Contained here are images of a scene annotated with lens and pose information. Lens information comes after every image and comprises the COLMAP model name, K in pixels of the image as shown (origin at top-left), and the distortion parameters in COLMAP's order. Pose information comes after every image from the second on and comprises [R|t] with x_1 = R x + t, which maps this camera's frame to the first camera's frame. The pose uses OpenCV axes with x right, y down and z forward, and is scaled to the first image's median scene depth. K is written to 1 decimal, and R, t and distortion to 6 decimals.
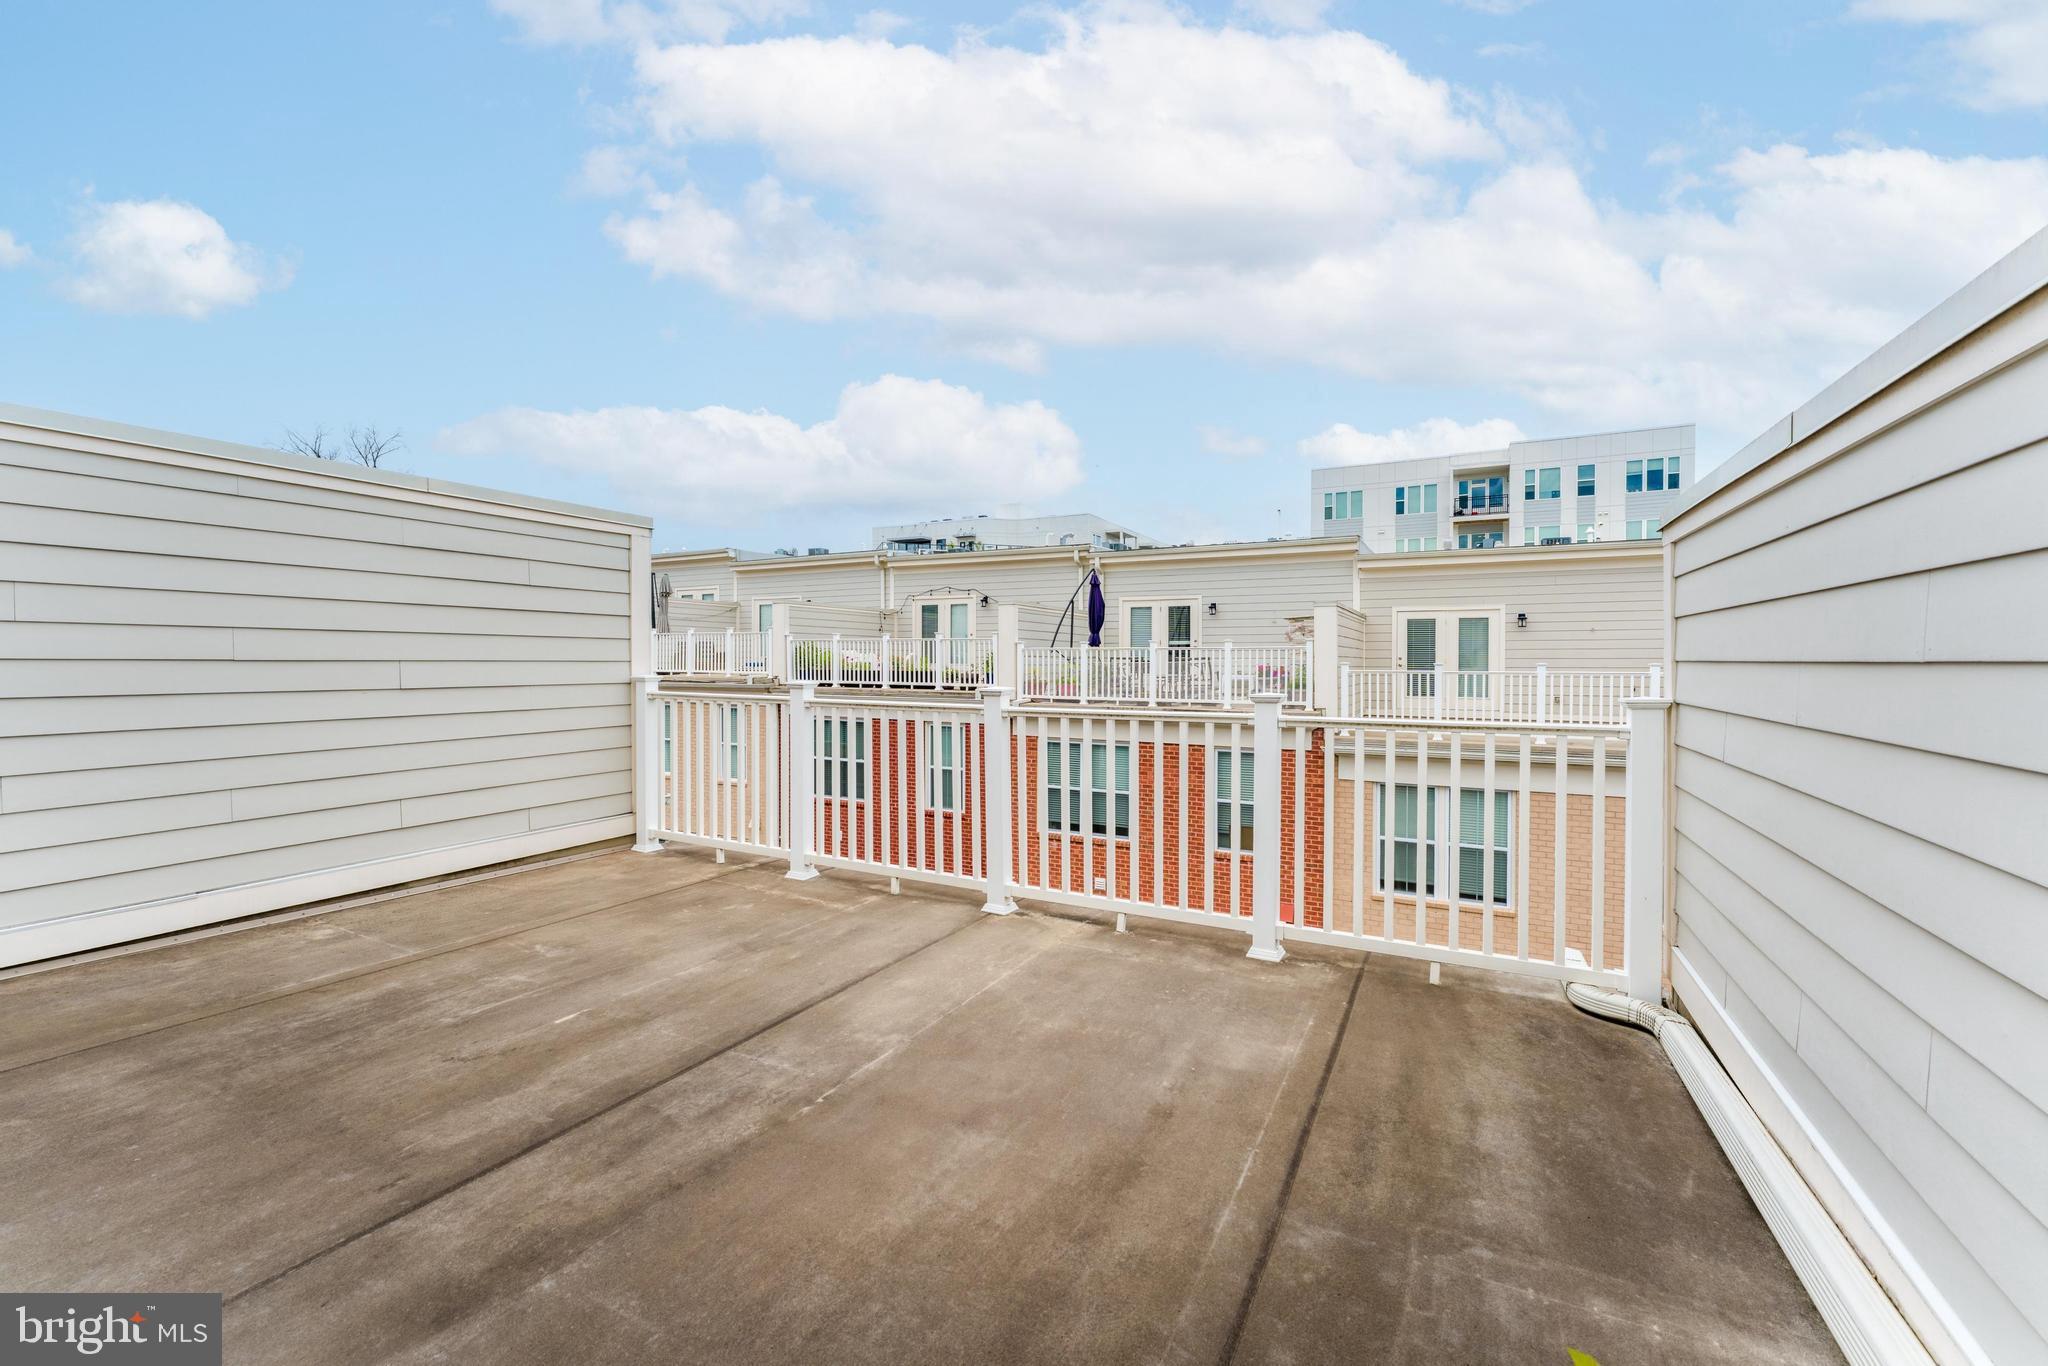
lens RADIAL K [[832.5, 0, 1034.0], [0, 832.5, 681.0], [0, 0, 1]] dist [0.000883, -0.000020]
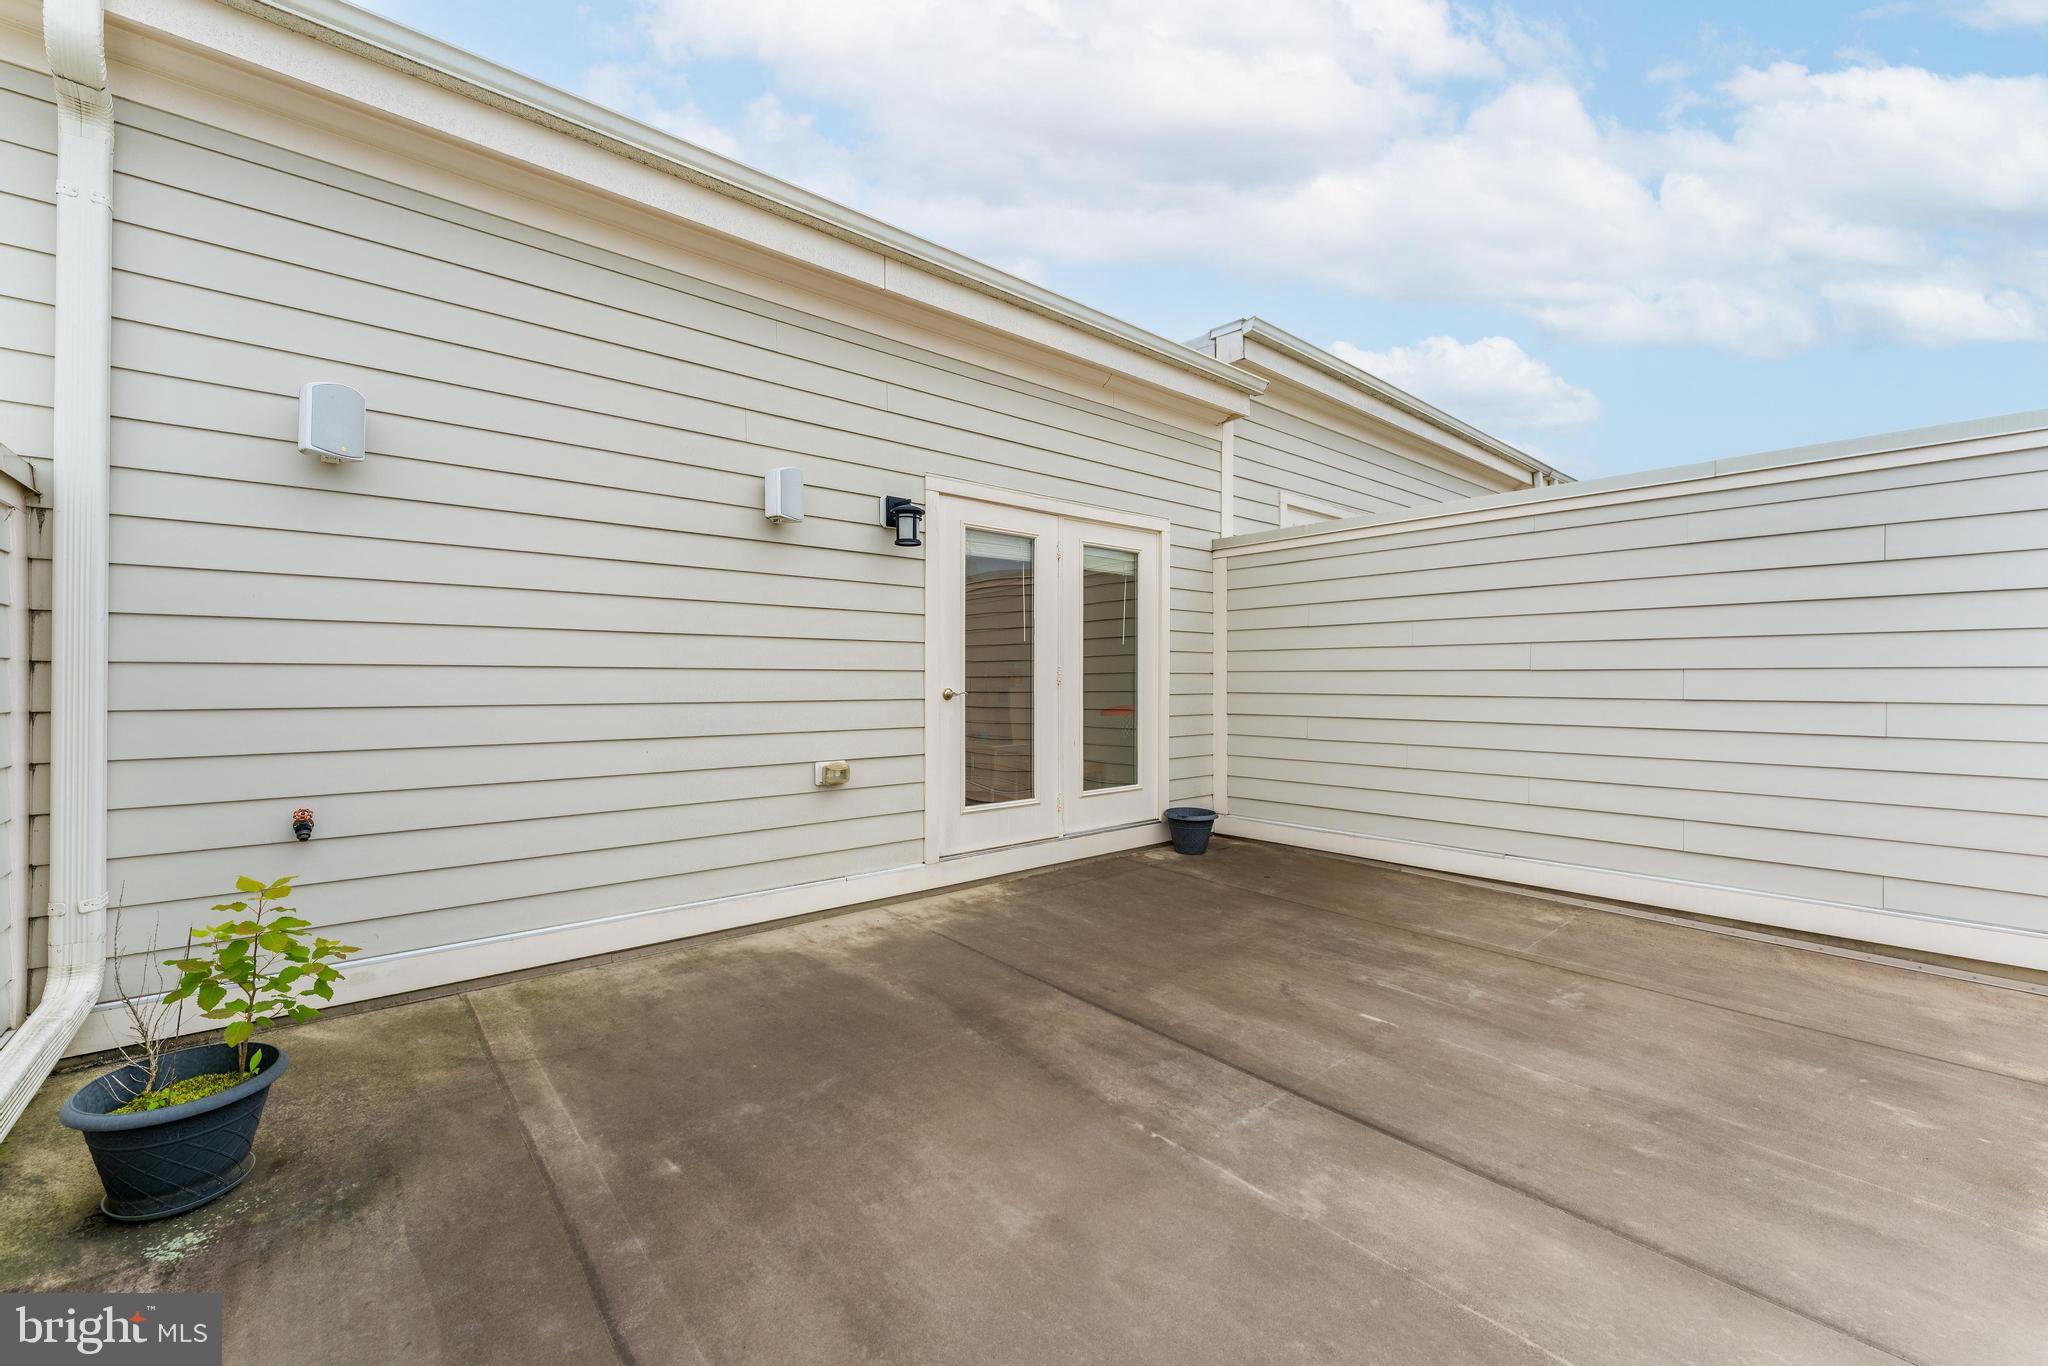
lens RADIAL K [[832.5, 0, 1036.7], [0, 832.5, 676.3], [0, 0, 1]] dist [0.000883, -0.000020]
pose [[-0.375425, -0.006155, -0.926832, 0.559182], [-0.022763, 0.999738, 0.002581, -0.003842], [0.926573, 0.022067, -0.375466, 1.044213]]
